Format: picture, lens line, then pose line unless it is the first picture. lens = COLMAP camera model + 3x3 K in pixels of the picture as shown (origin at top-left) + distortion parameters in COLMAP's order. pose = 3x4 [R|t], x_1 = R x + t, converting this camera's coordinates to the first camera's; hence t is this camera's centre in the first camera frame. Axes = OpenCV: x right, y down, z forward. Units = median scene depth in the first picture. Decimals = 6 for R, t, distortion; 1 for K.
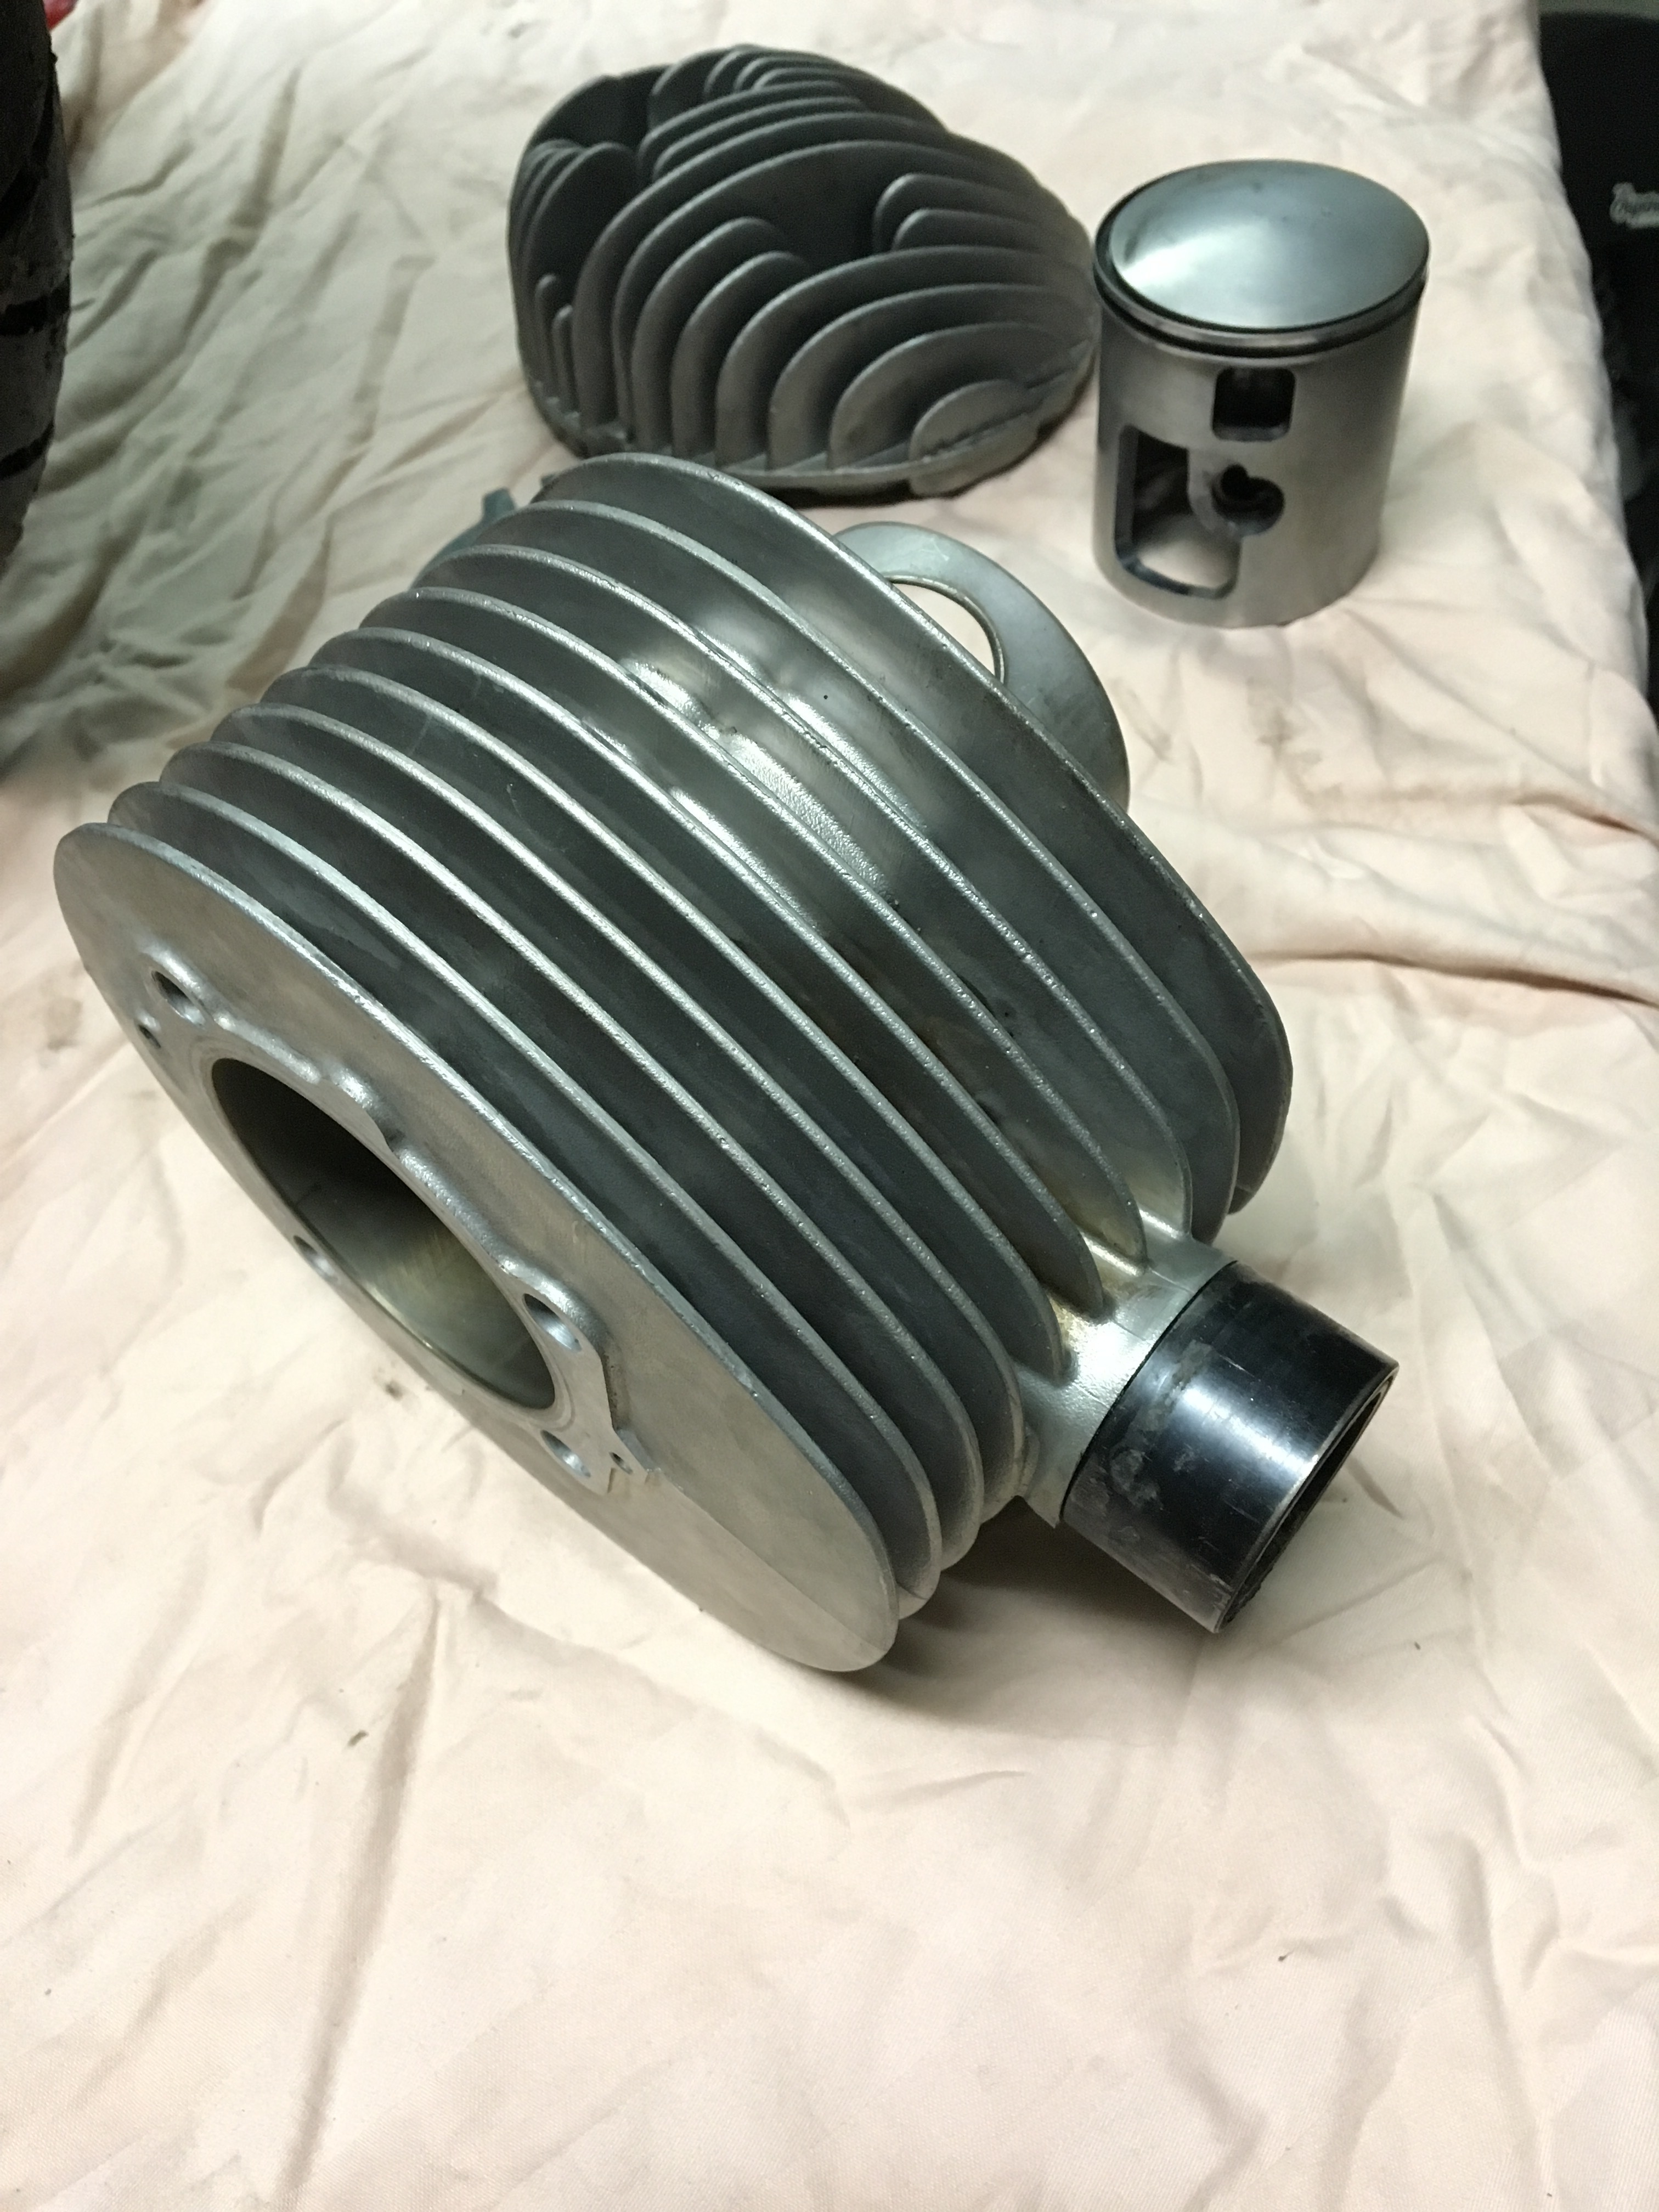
lens RADIAL K [[1848.7, 0, 829.5], [0, 1848.7, 1106.0], [0, 0, 1]] dist [0.052560, -0.091465]
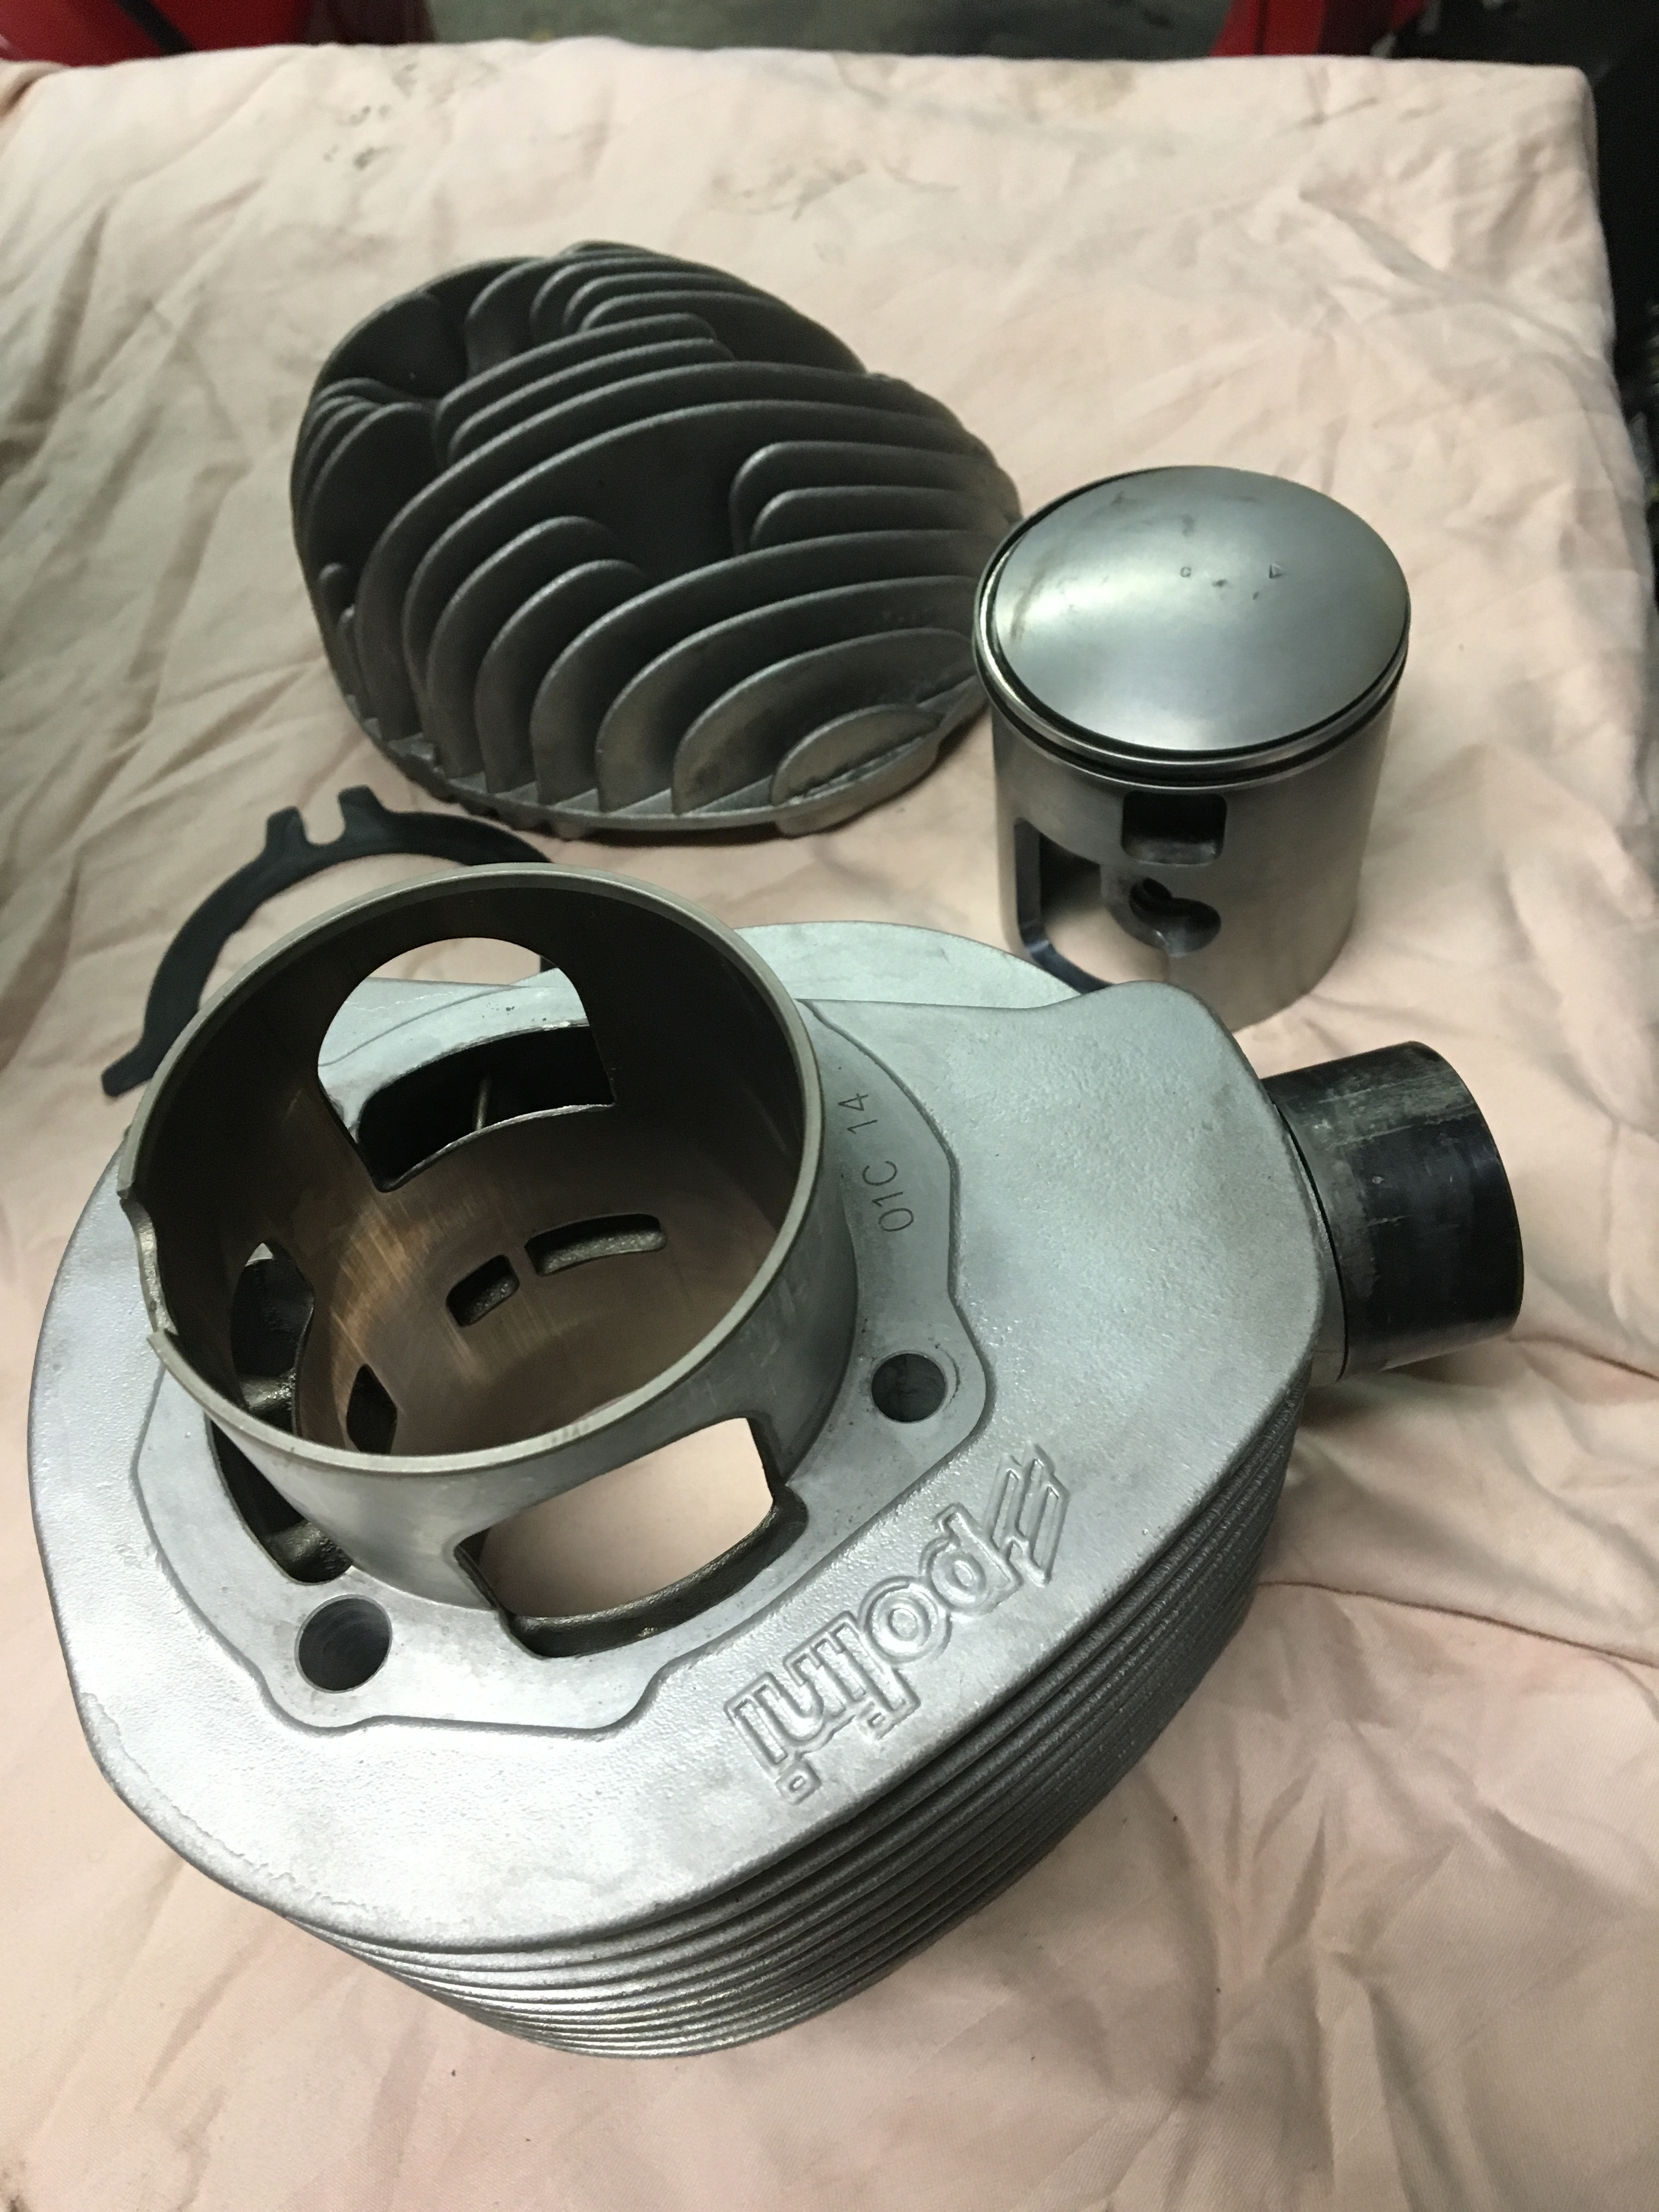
lens RADIAL K [[1848.7, 0, 829.5], [0, 1848.7, 1106.0], [0, 0, 1]] dist [0.052560, -0.091465]
pose [[0.999457, 0.005374, -0.032494, 0.086555], [-0.003569, 0.998460, 0.055355, -0.238660], [0.032741, -0.055209, 0.997938, 0.174102]]
